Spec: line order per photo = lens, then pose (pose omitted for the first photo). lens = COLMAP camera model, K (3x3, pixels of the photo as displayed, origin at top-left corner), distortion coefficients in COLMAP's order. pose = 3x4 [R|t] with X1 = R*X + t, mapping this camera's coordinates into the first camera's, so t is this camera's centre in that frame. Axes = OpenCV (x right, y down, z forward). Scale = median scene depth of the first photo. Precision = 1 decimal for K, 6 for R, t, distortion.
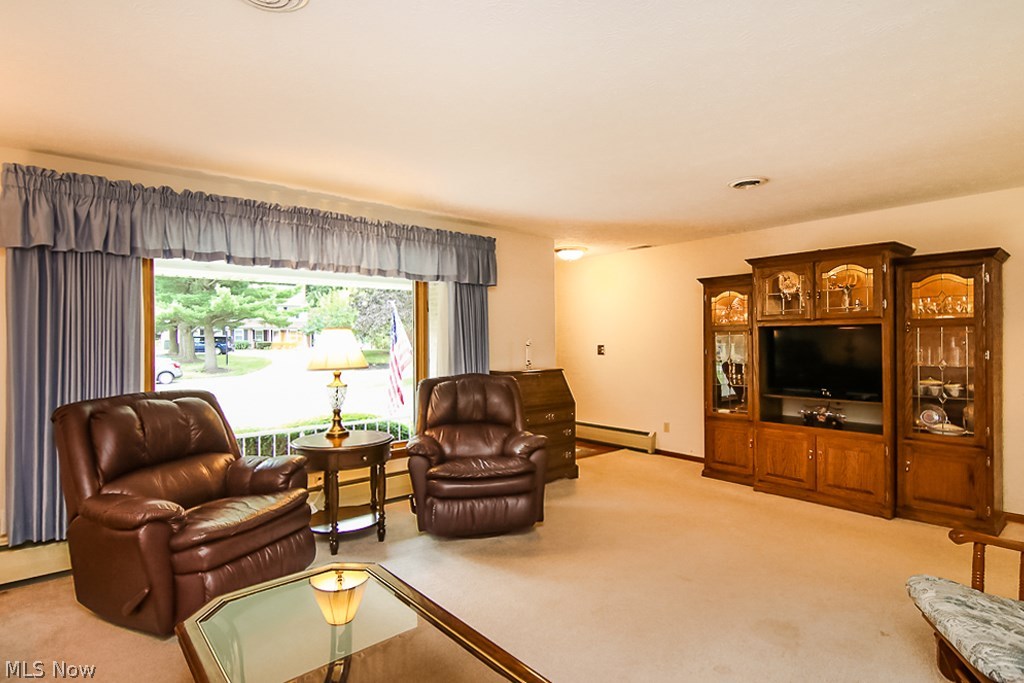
lens RADIAL K [[538.8, 0, 506.8], [0, 538.8, 338.3], [0, 0, 1]] dist [0.012517, -0.006447]
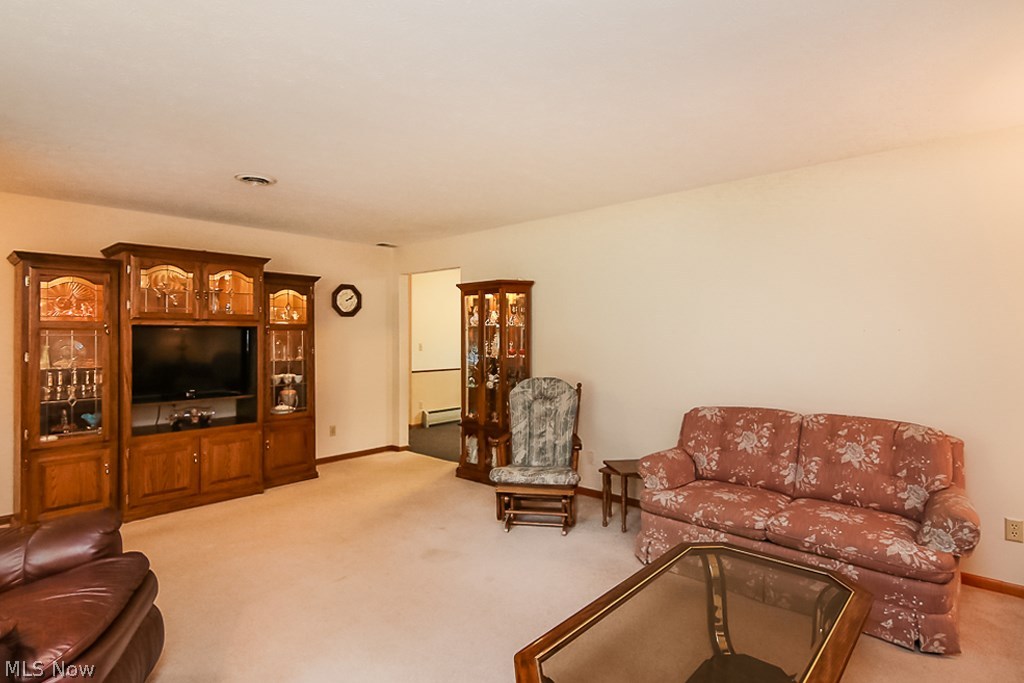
lens RADIAL K [[538.8, 0, 513.1], [0, 538.8, 335.4], [0, 0, 1]] dist [0.012517, -0.006447]
pose [[-0.131153, 0.013554, 0.991269, -0.492363], [0.005452, 0.999901, -0.012950, 0.009698], [-0.991347, 0.003706, -0.131214, 0.566780]]
